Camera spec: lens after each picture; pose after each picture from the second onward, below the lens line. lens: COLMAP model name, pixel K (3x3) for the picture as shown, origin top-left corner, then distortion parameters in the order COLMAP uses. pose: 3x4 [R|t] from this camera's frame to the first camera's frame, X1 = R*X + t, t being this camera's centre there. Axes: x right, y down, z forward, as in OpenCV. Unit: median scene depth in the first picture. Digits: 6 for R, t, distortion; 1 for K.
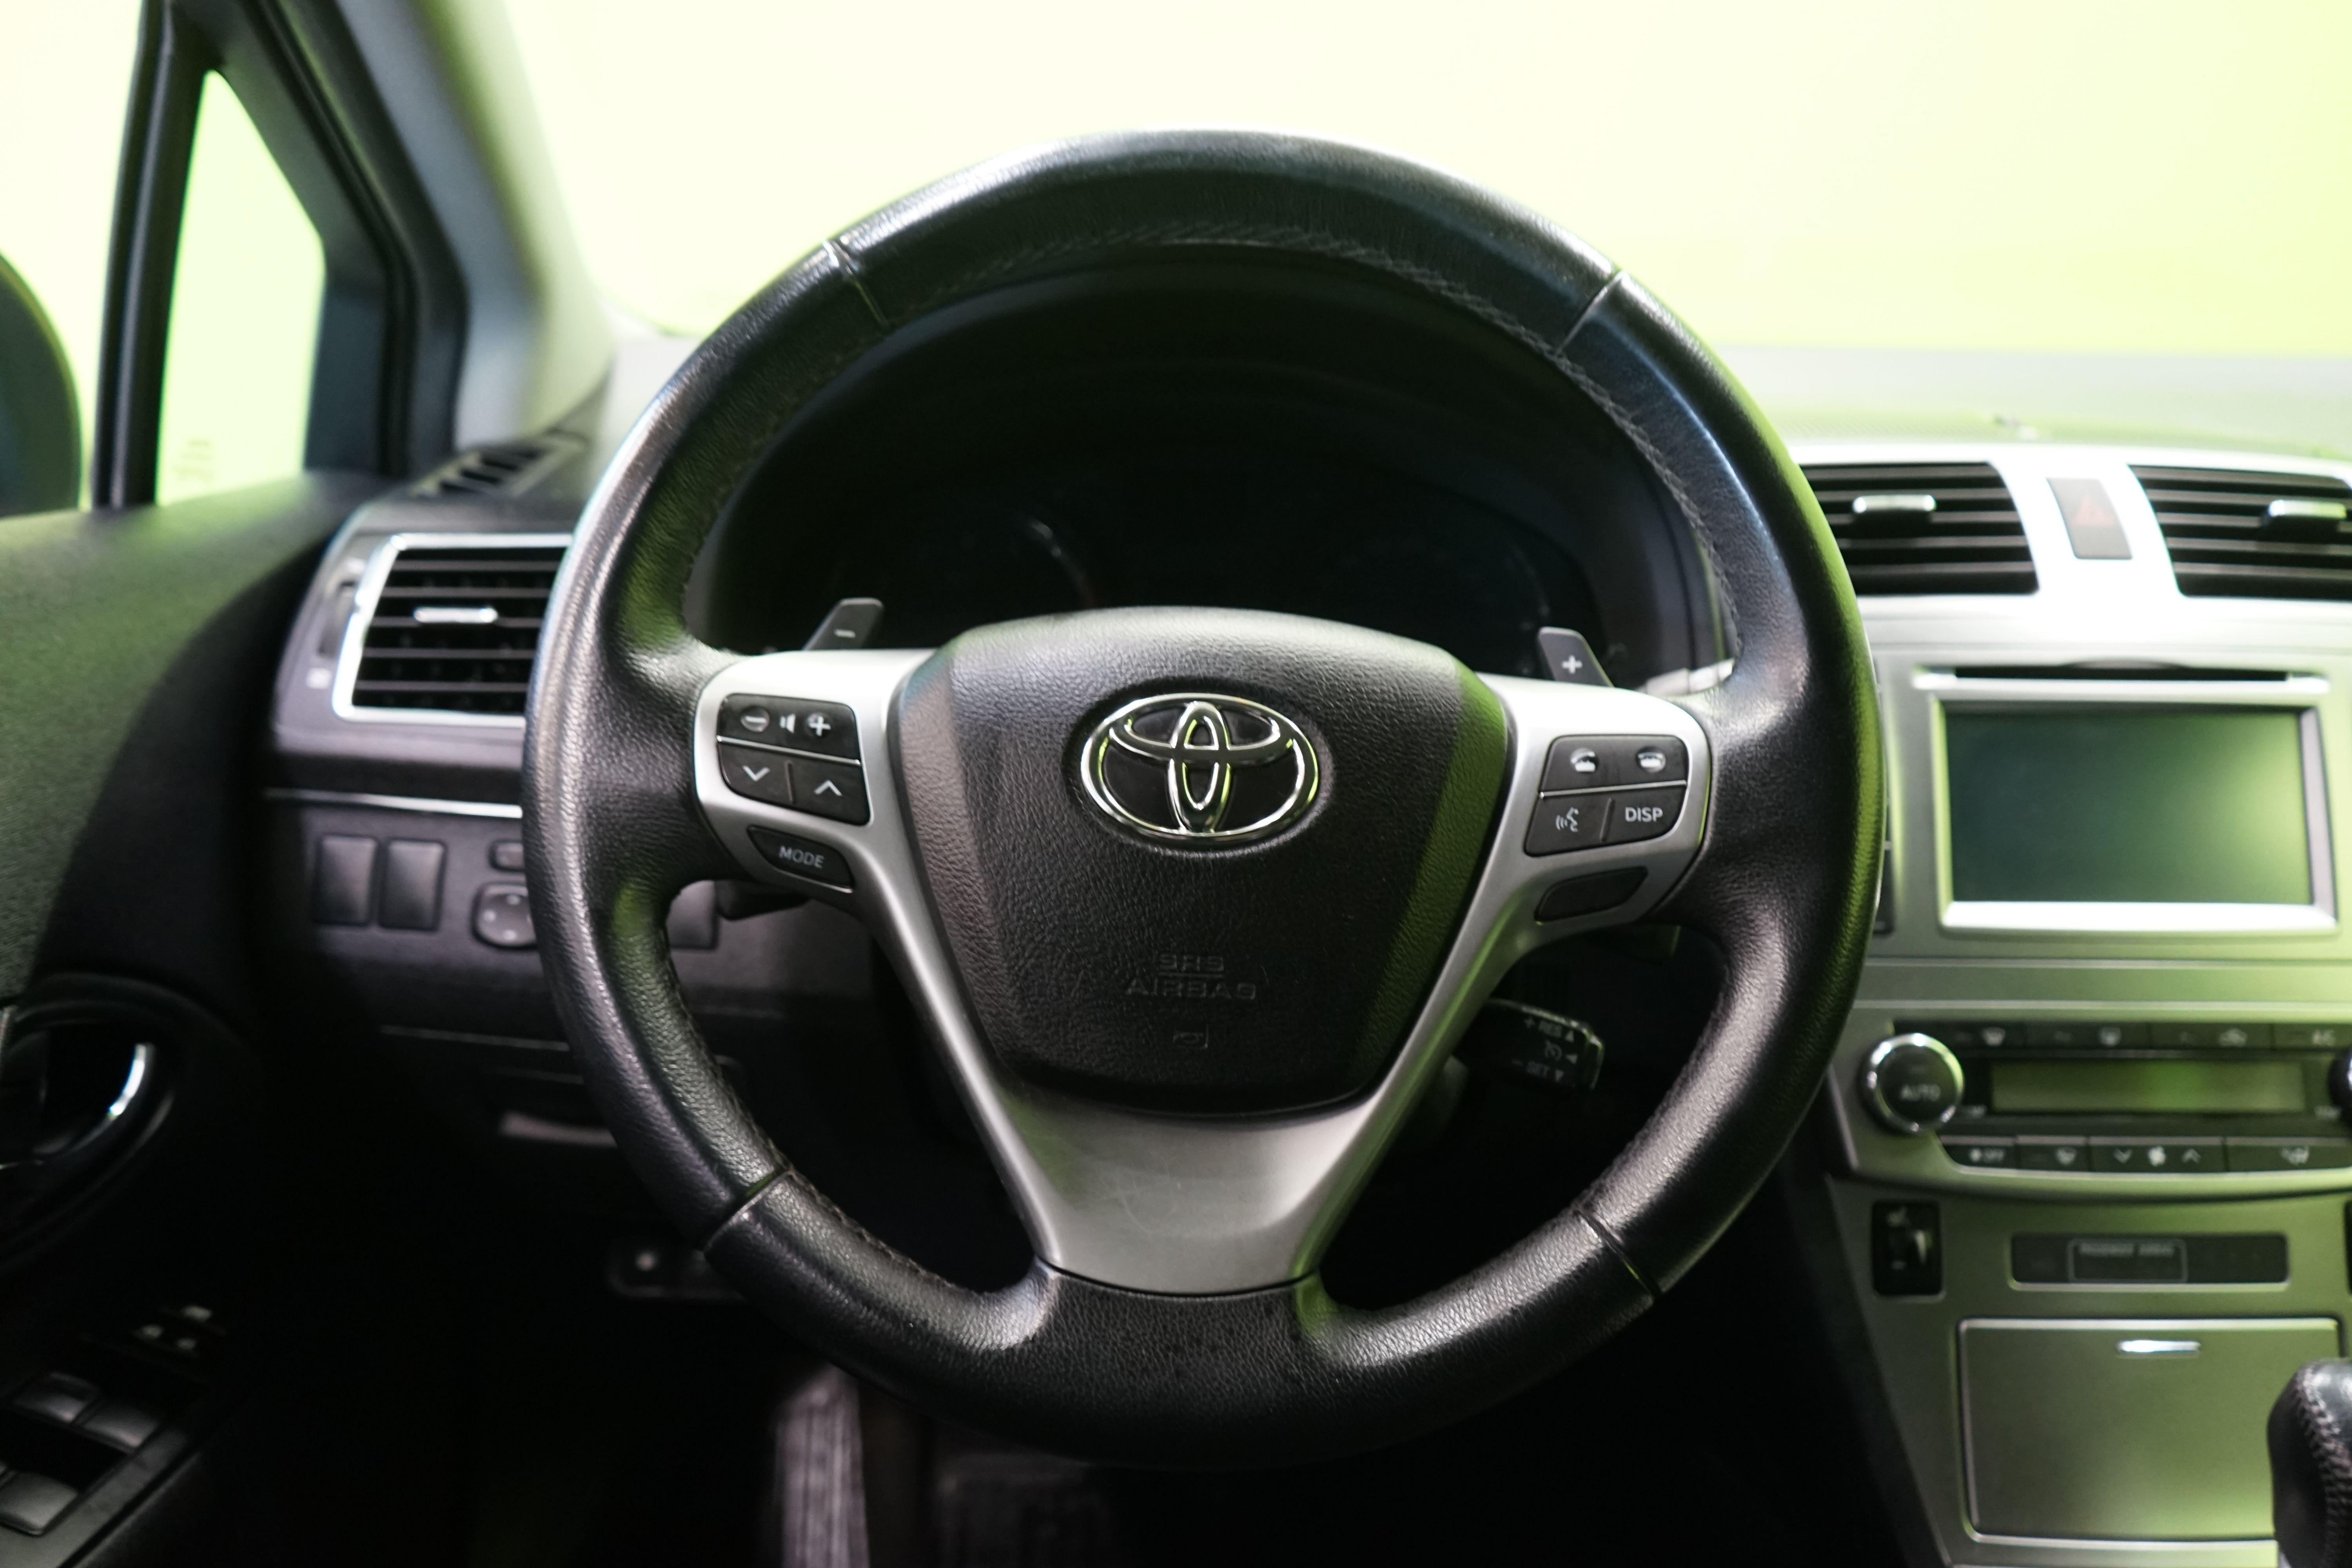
lens RADIAL K [[1890.2, 0, 1176.0], [0, 1890.2, 784.0], [0, 0, 1]] dist [-0.027619, -0.002872]
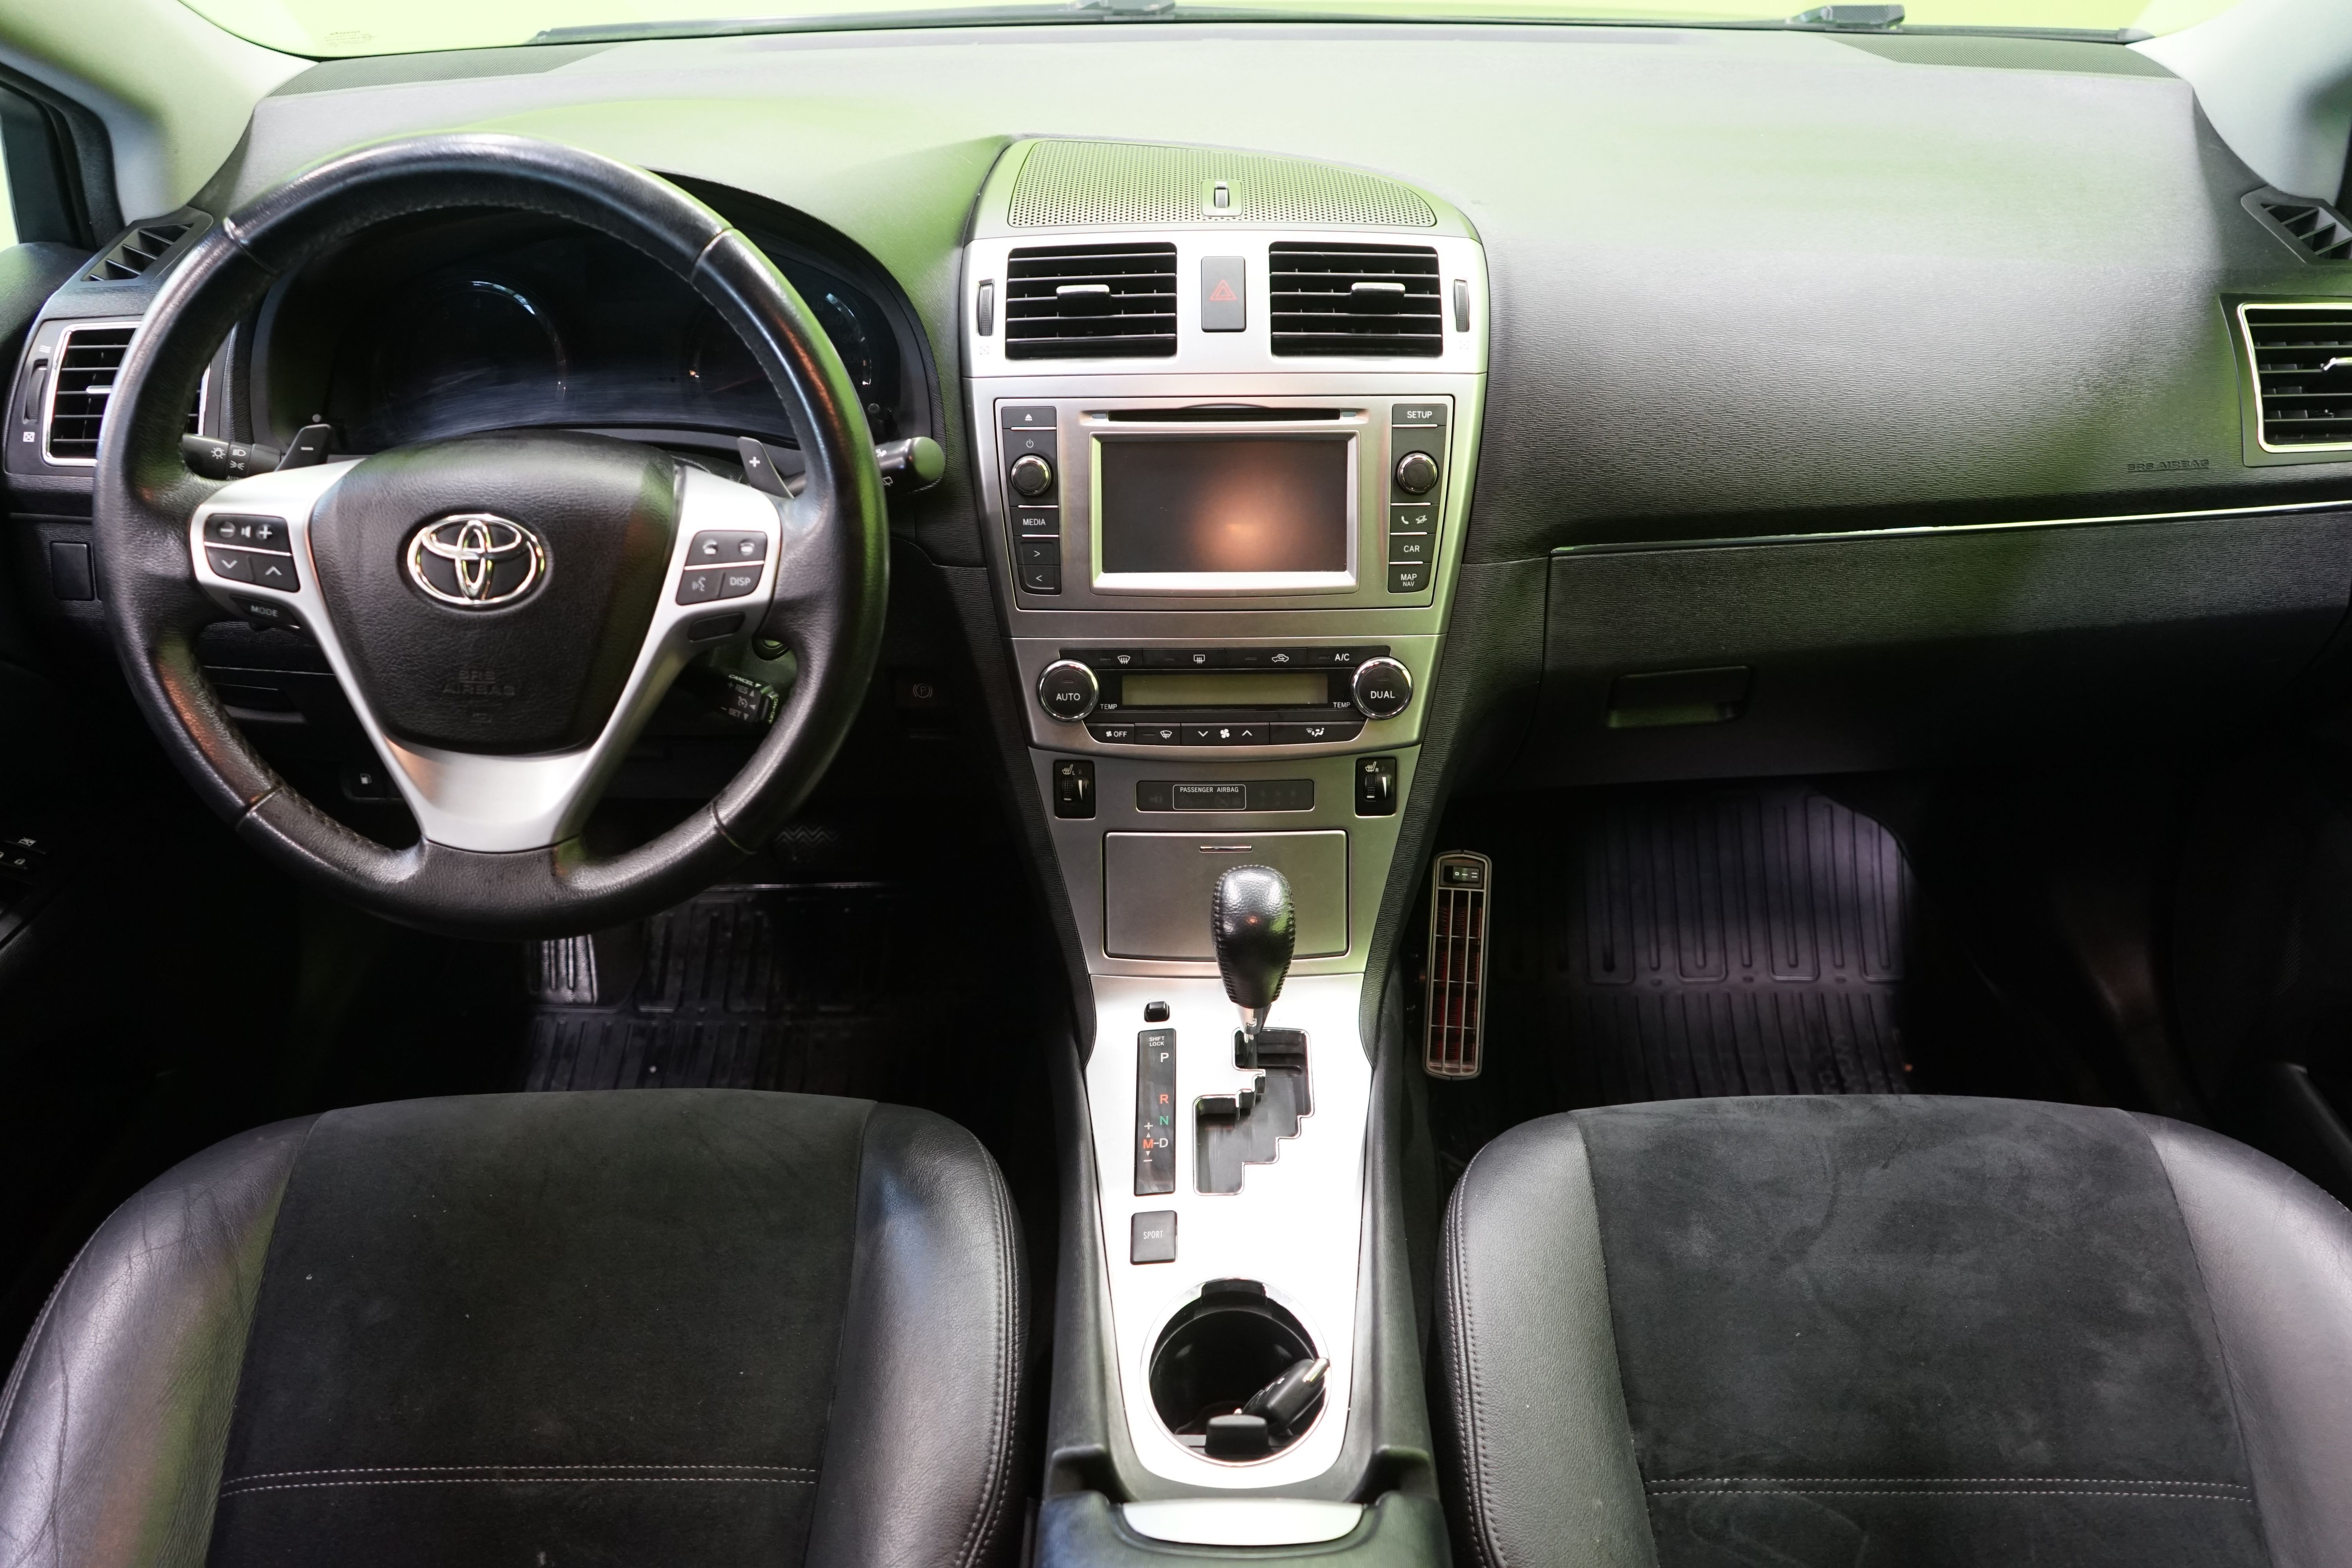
lens RADIAL K [[1831.3, 0, 1176.0], [0, 1831.3, 784.0], [0, 0, 1]] dist [-0.011786, 0.001810]
pose [[0.999632, -0.012491, -0.024086, 0.531538], [0.019448, 0.948876, 0.315049, -0.253457], [0.018920, -0.315401, 0.948770, -0.487518]]
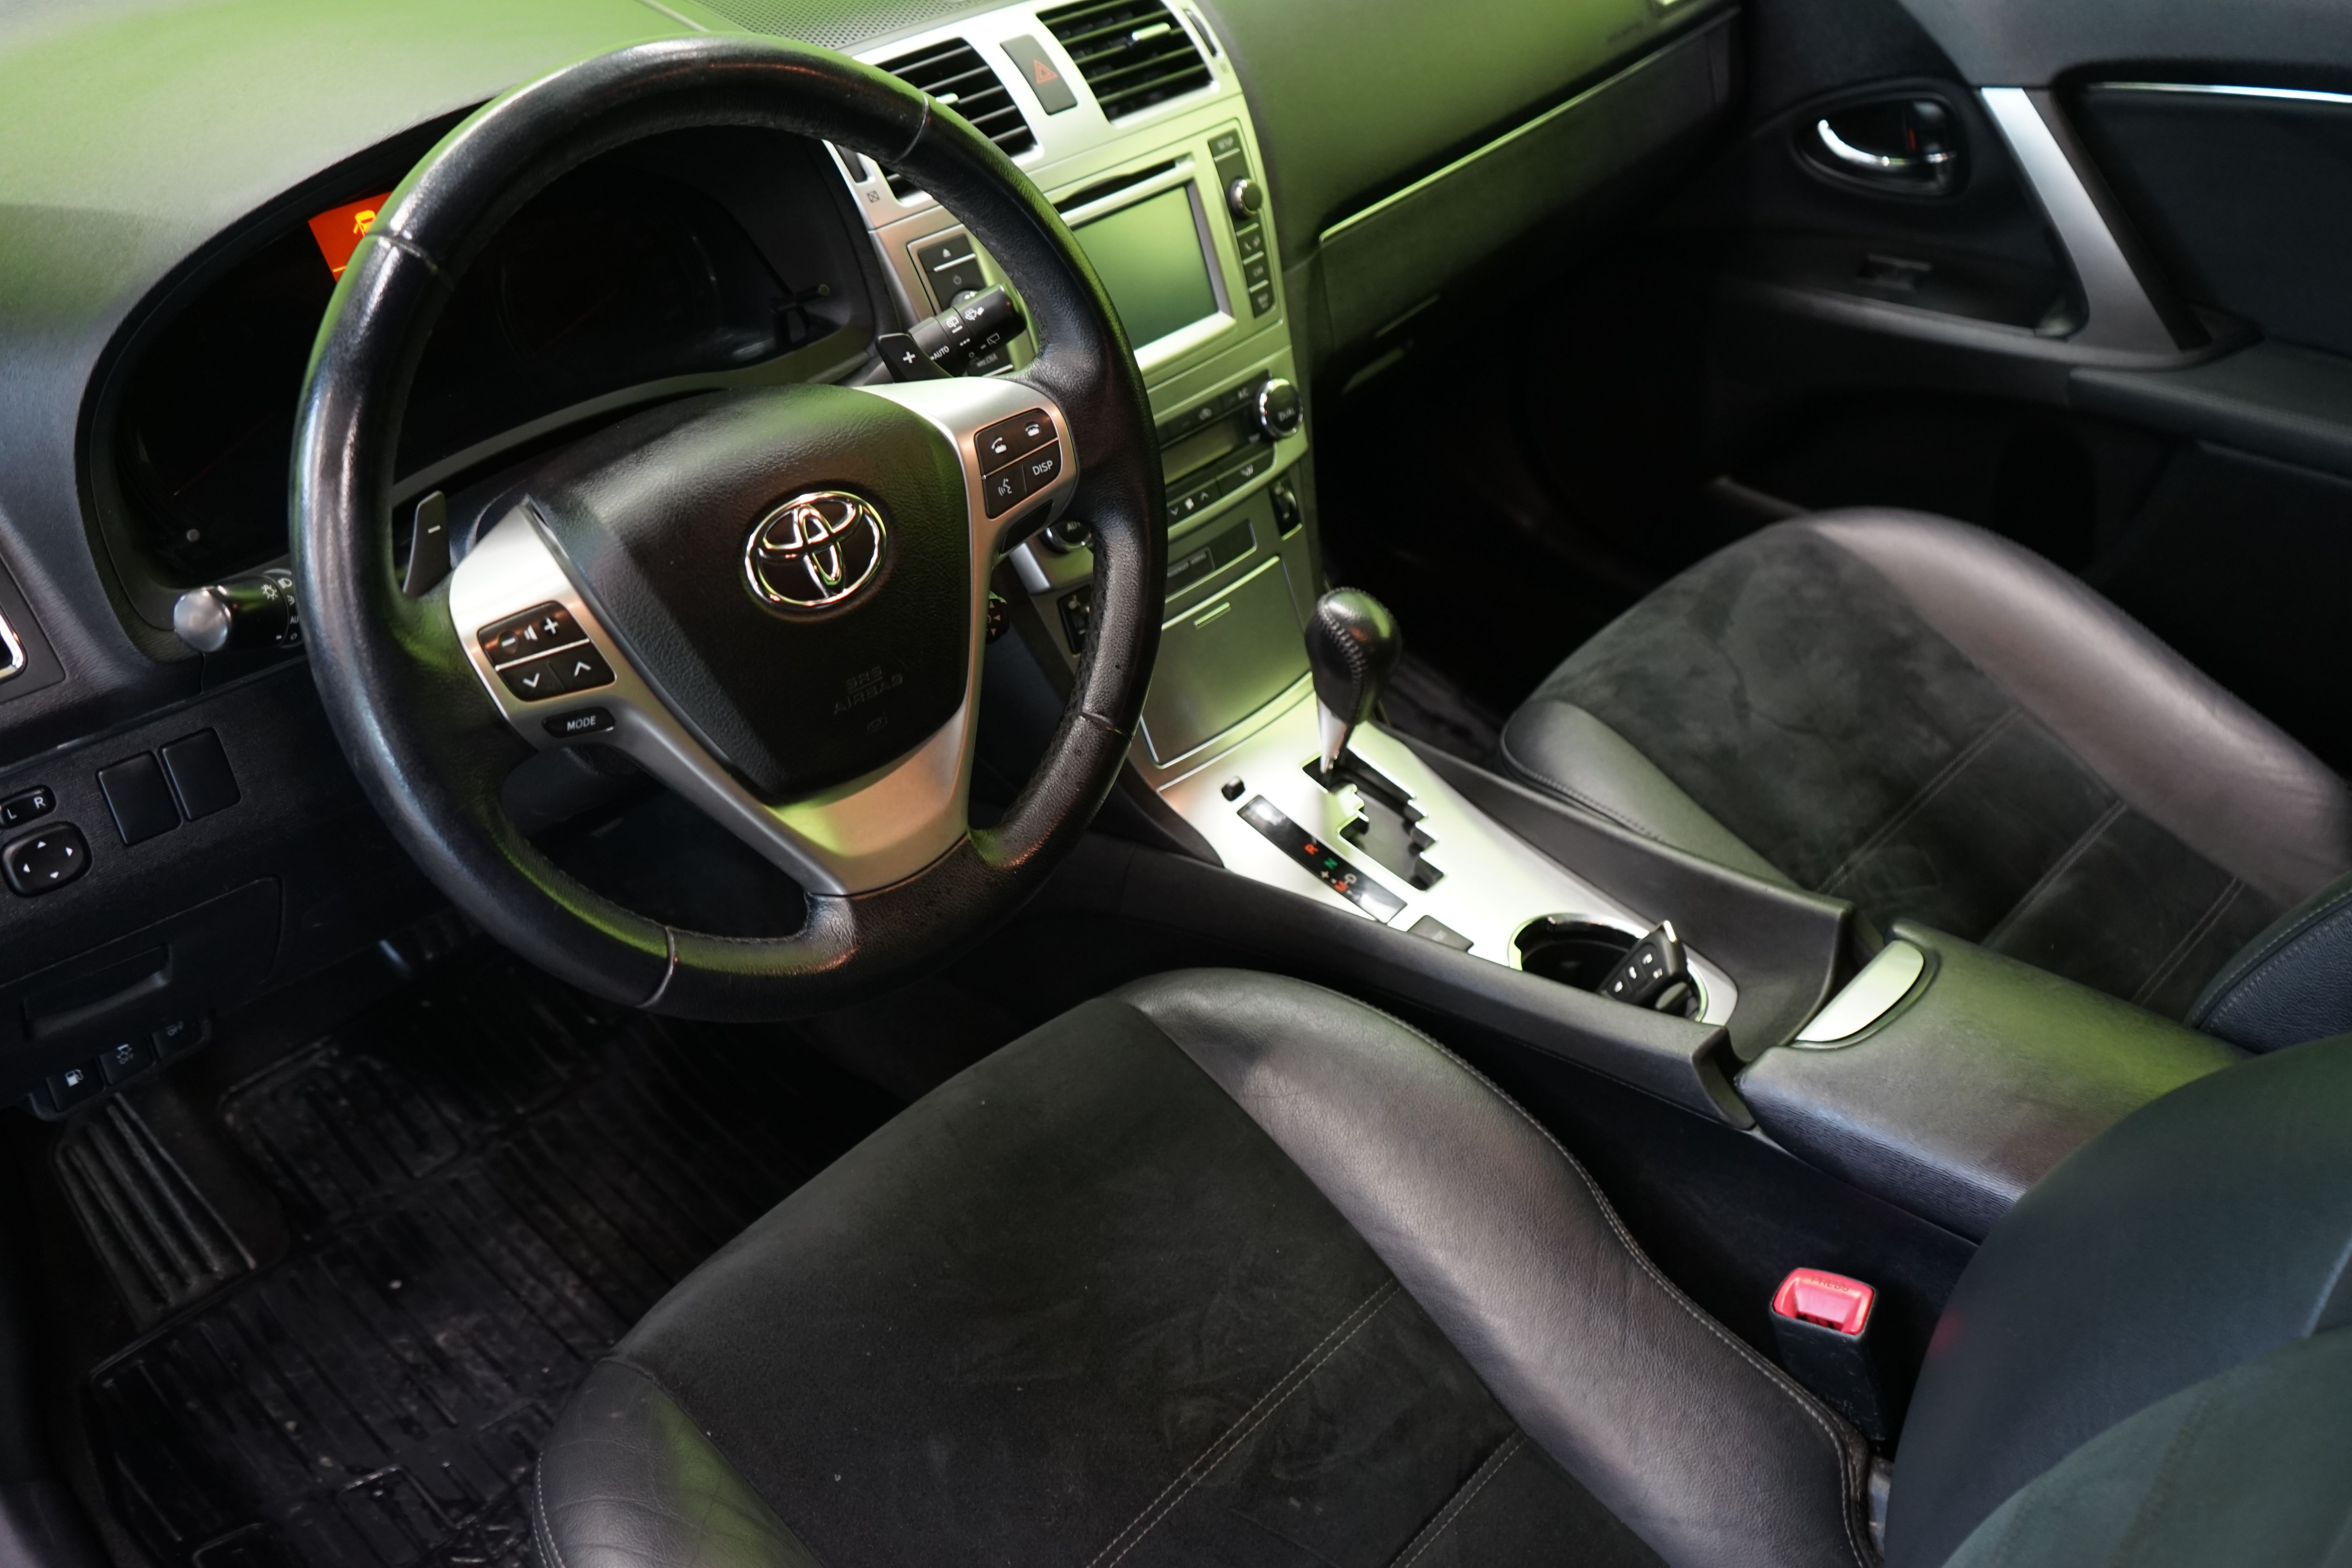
lens RADIAL K [[2043.2, 0, 1147.1], [0, 2043.2, 777.3], [0, 0, 1]] dist [0.026657, -0.000530]
pose [[0.692004, -0.445000, 0.568423, -0.597640], [0.188249, 0.871401, 0.453015, -0.397663], [-0.696916, -0.206483, 0.686784, -0.211786]]
